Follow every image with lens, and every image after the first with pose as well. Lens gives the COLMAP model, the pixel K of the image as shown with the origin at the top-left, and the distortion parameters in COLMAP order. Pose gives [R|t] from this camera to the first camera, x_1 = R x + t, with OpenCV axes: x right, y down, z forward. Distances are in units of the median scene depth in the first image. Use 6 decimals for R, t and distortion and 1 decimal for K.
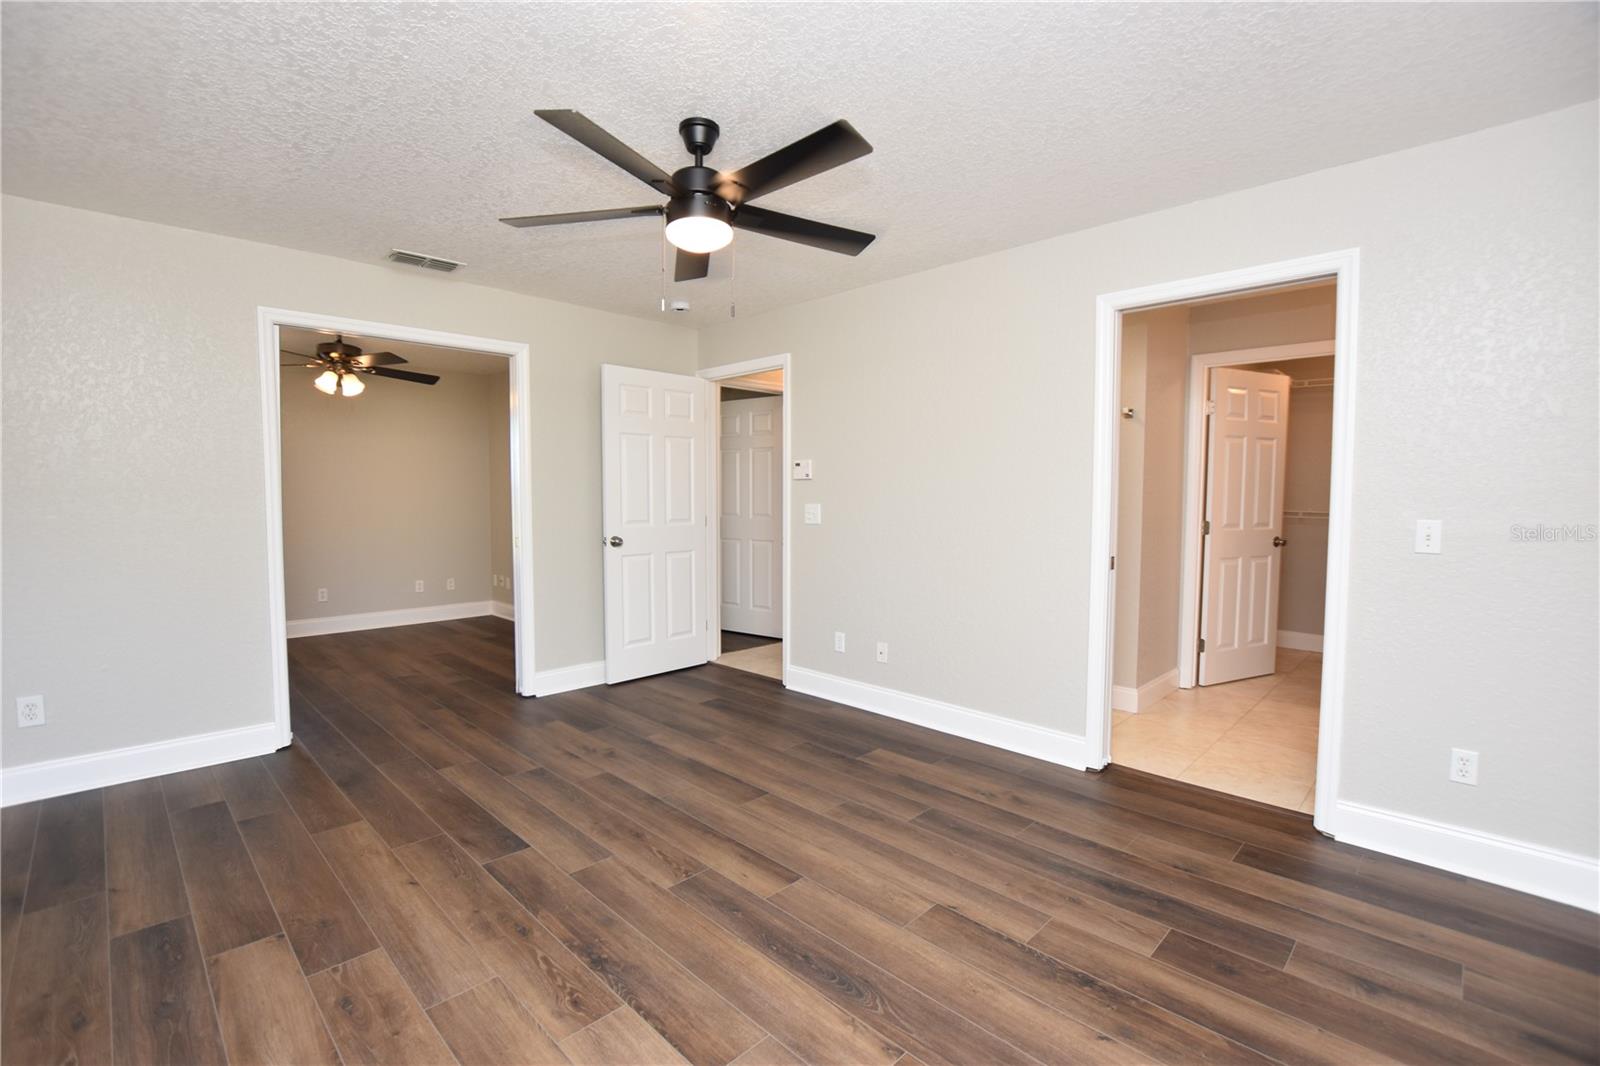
lens RADIAL K [[710.8, 0, 791.9], [0, 710.8, 536.7], [0, 0, 1]] dist [-0.026989, 0.000835]
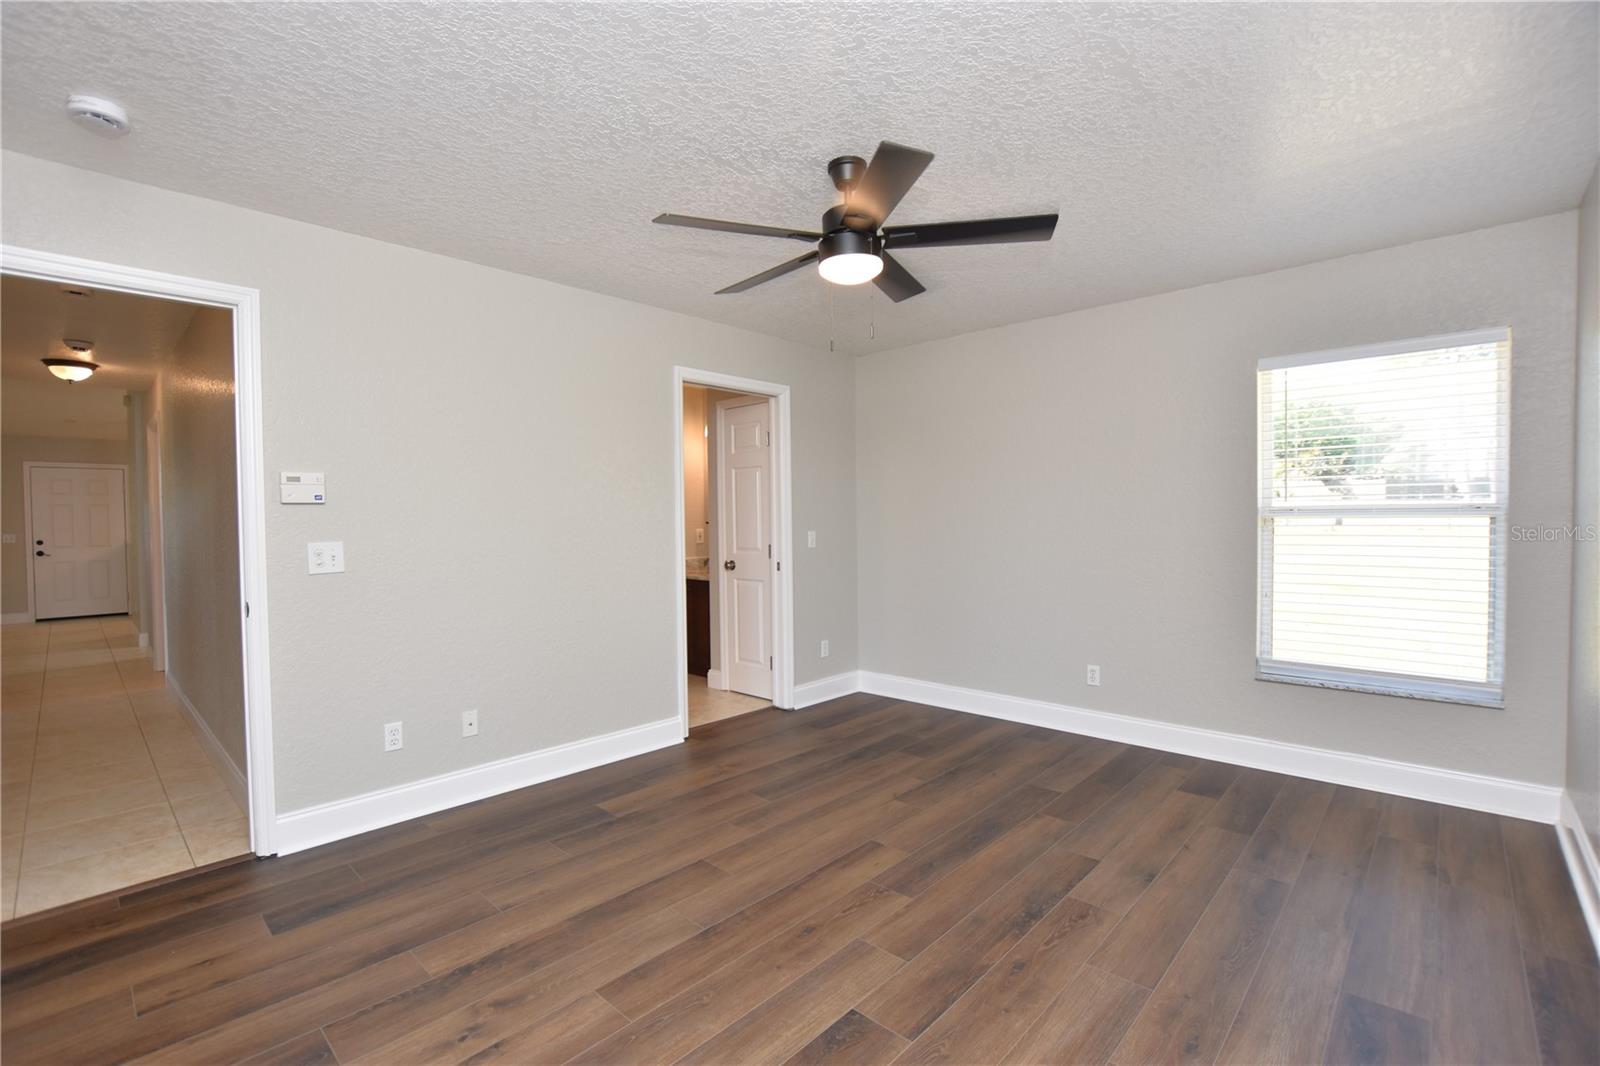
lens RADIAL K [[710.8, 0, 791.9], [0, 710.8, 536.7], [0, 0, 1]] dist [-0.026989, 0.000835]
pose [[-0.026438, -0.027791, 0.999264, -1.043453], [0.070659, 0.997061, 0.029599, -0.067195], [-0.997150, 0.071390, -0.024397, 1.014147]]
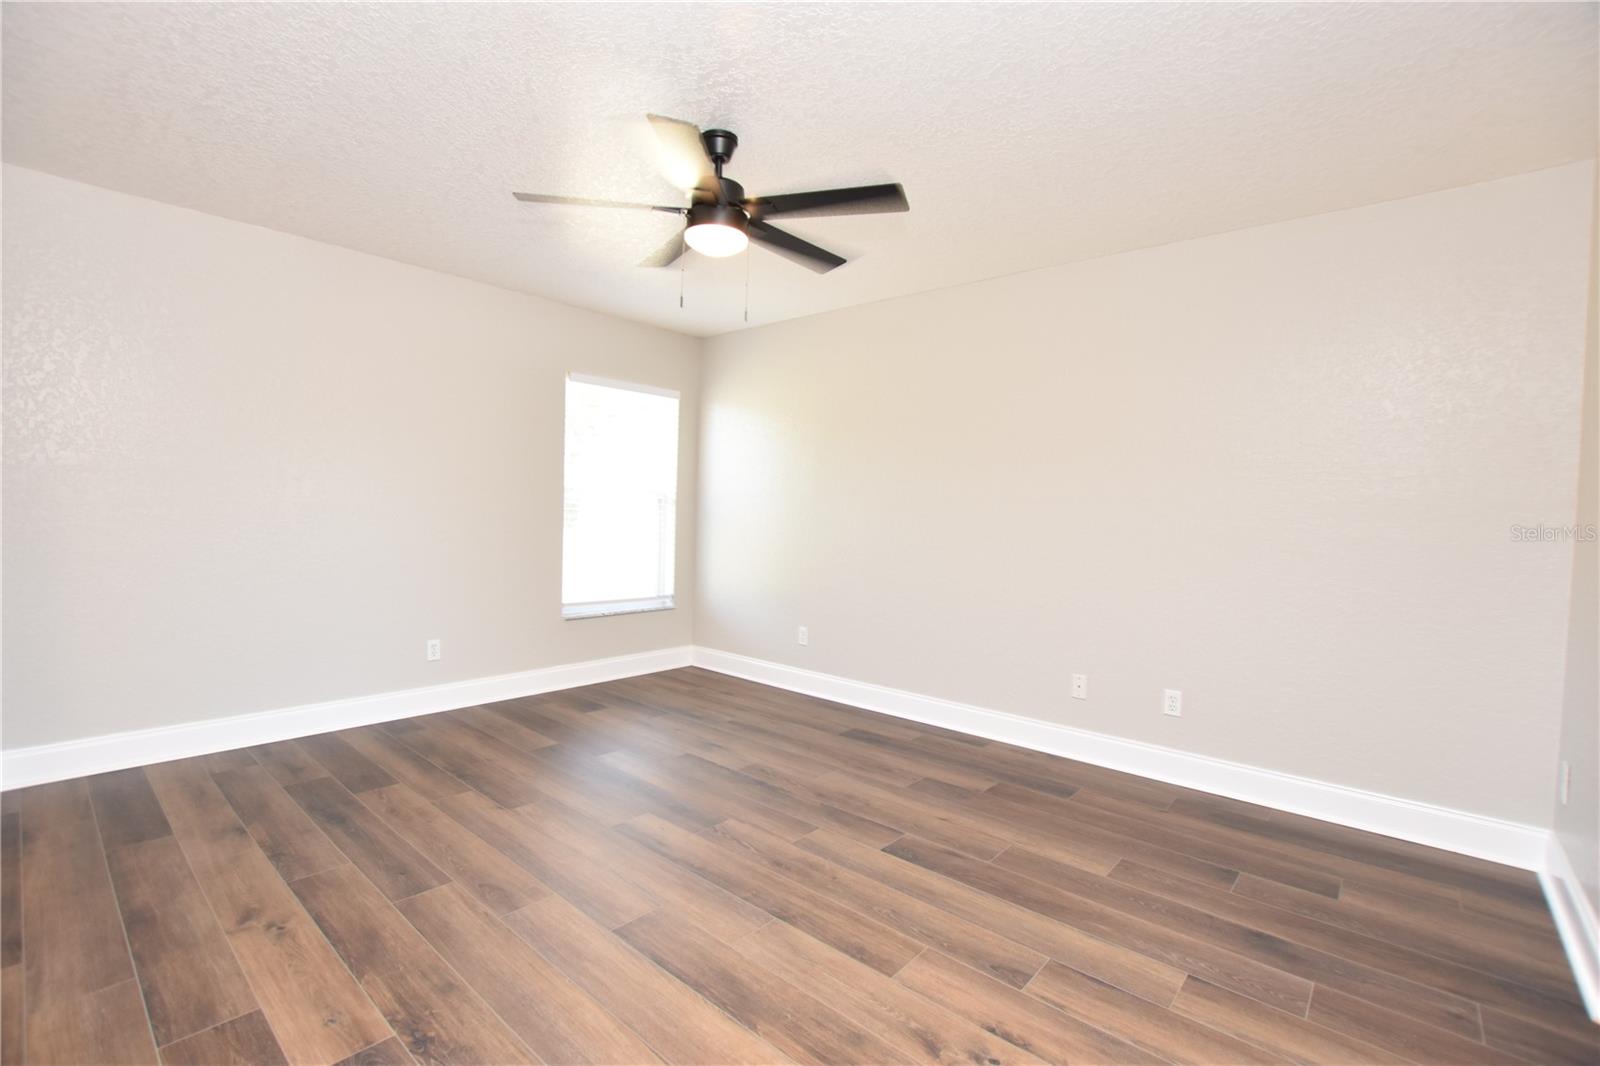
lens RADIAL K [[710.8, 0, 791.9], [0, 710.8, 536.7], [0, 0, 1]] dist [-0.026989, 0.000835]
pose [[-0.997814, -0.028878, -0.059447, -0.171739], [-0.034409, 0.994956, 0.094225, -0.079977], [0.056426, 0.096064, -0.993774, 1.871026]]
